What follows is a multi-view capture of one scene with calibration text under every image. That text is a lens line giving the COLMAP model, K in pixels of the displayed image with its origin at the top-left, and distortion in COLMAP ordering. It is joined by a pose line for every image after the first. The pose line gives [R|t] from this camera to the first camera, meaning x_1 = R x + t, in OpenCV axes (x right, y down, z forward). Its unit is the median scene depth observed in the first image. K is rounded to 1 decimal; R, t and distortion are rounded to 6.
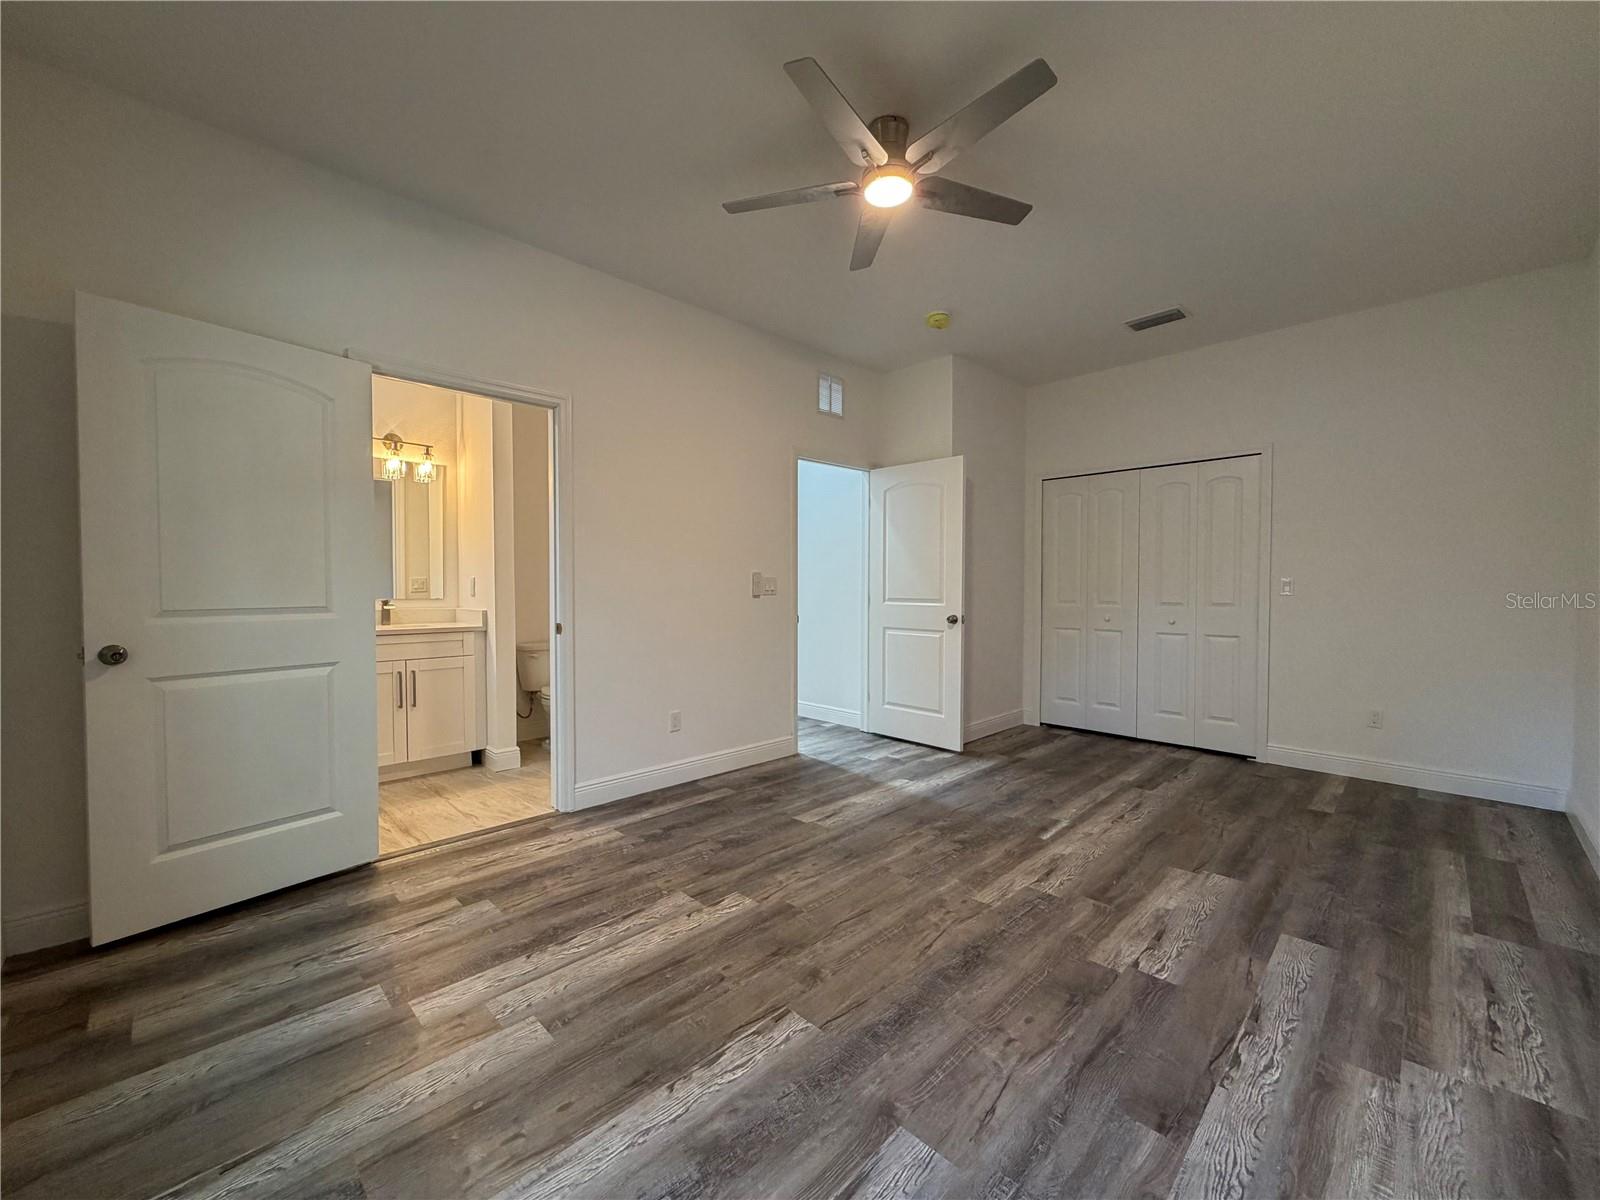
lens RADIAL K [[636.3, 0, 800.2], [0, 636.3, 605.2], [0, 0, 1]] dist [0.000604, 0.000034]
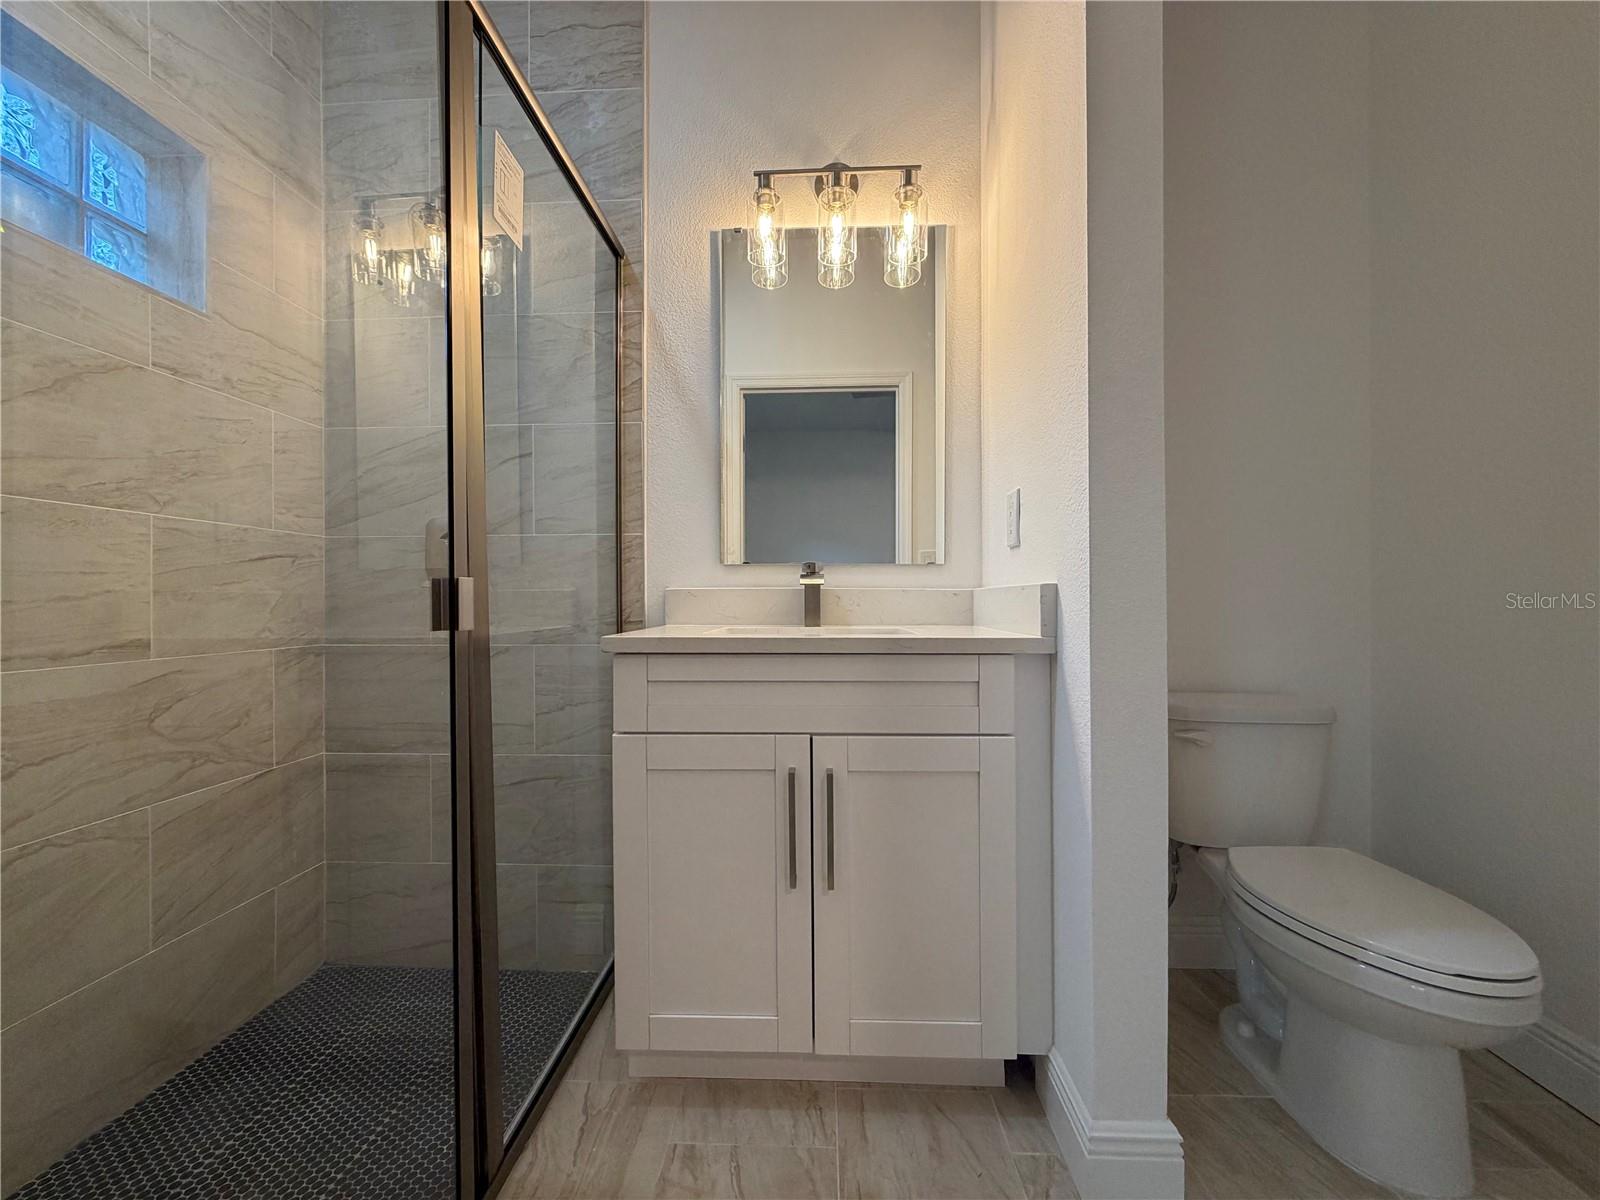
lens RADIAL K [[636.3, 0, 803.7], [0, 636.3, 590.3], [0, 0, 1]] dist [0.000604, 0.000034]
pose [[0.680050, -0.014236, -0.733028, -0.361020], [-0.020499, 0.999051, -0.038420, 0.024428], [0.732880, 0.041153, 0.679113, 0.724789]]
